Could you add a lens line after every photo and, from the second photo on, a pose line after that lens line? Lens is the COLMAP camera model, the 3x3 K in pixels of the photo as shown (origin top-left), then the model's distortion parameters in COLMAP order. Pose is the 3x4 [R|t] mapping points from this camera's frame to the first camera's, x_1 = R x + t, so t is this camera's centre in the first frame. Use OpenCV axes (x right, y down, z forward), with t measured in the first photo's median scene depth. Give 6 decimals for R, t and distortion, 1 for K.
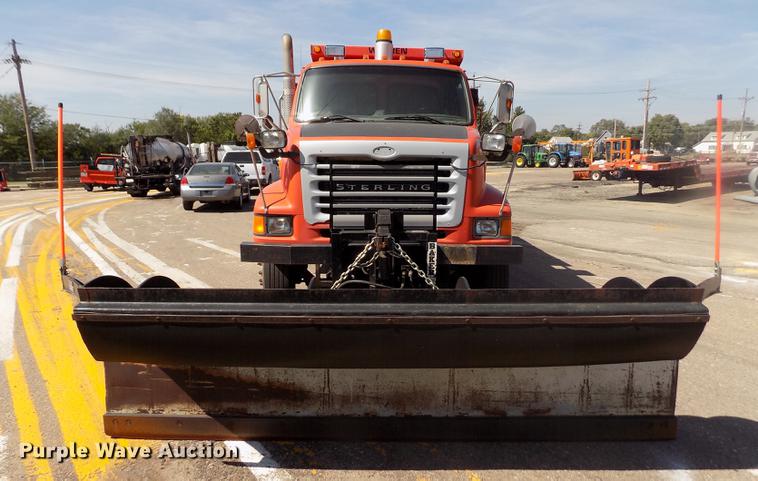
lens RADIAL K [[590.2, 0, 379.3], [0, 590.2, 284.4], [0, 0, 1]] dist [-0.101528, 0.099568]
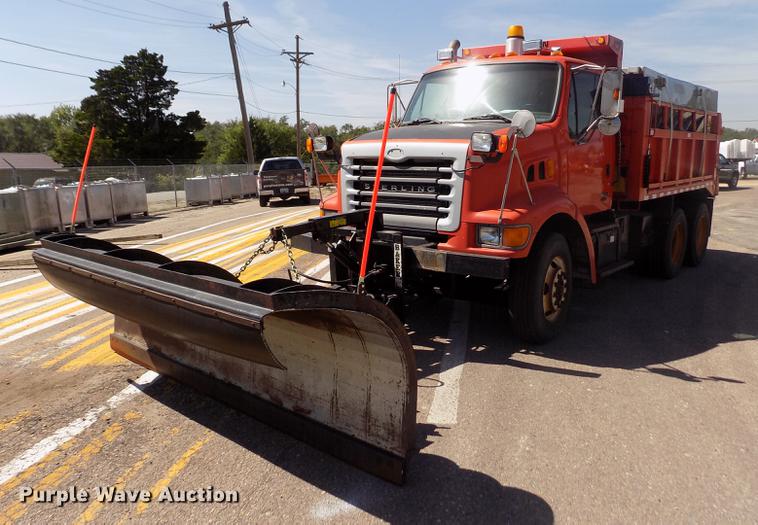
lens RADIAL K [[608.2, 0, 379.0], [0, 608.2, 262.5], [0, 0, 1]] dist [-0.071905, -0.000068]
pose [[0.750430, 0.109167, -0.651872, 0.686537], [-0.137277, 0.990502, 0.007843, -0.040050], [0.646537, 0.083601, 0.758288, 0.186395]]
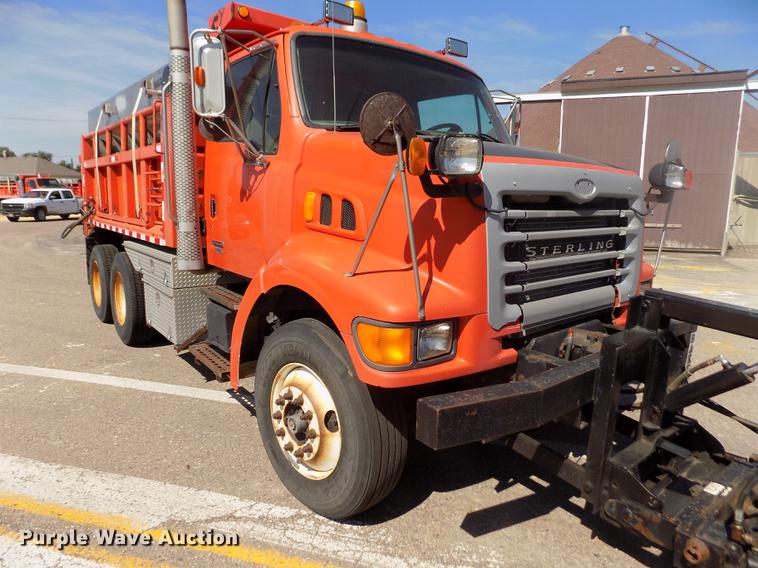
lens RADIAL K [[505.2, 0, 379.1], [0, 505.2, 271.7], [0, 0, 1]] dist [-0.072251, 0.074200]
pose [[0.774777, -0.085998, 0.626358, -0.461074], [0.128054, 0.991517, -0.022264, -0.155225], [-0.619130, 0.097457, 0.779217, 0.732588]]
